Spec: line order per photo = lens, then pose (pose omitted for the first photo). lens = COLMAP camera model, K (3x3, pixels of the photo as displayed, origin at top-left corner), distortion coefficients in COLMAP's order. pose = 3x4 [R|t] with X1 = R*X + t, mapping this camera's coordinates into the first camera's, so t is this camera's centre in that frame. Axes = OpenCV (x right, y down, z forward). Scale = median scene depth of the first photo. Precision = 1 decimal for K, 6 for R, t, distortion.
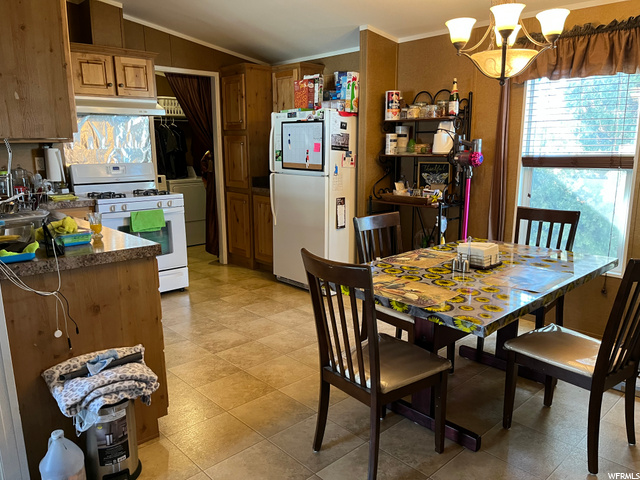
lens RADIAL K [[484.0, 0, 322.2], [0, 484.0, 241.5], [0, 0, 1]] dist [0.016696, -0.012064]
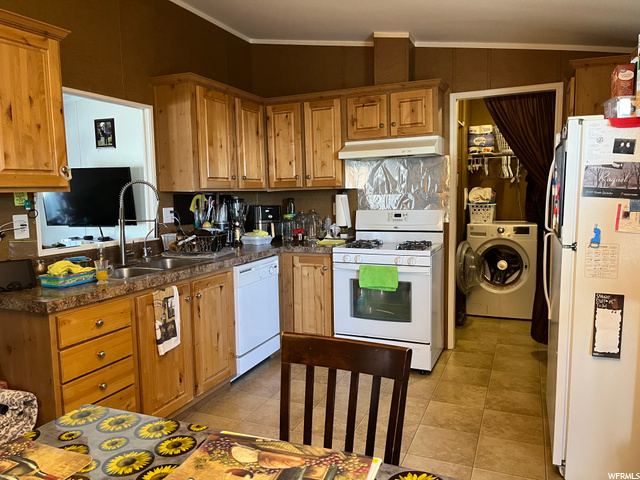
lens RADIAL K [[484.0, 0, 320.4], [0, 484.0, 241.8], [0, 0, 1]] dist [0.016696, -0.012064]
pose [[0.399936, 0.090422, -0.912072, 0.358994], [-0.159517, 0.986801, 0.027884, -0.109711], [0.902555, 0.134340, 0.409081, 0.534974]]
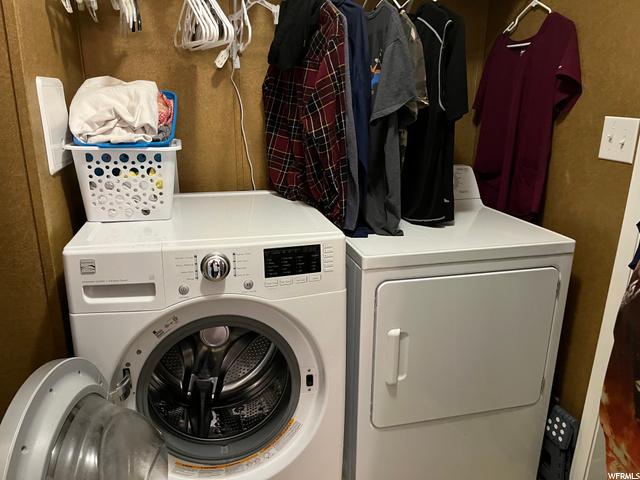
lens RADIAL K [[484.0, 0, 319.5], [0, 484.0, 241.2], [0, 0, 1]] dist [0.016696, -0.012064]
pose [[0.872578, 0.154732, -0.463320, -0.343224], [-0.105377, 0.985798, 0.130763, -0.229154], [0.476973, -0.065278, 0.876490, 1.175442]]
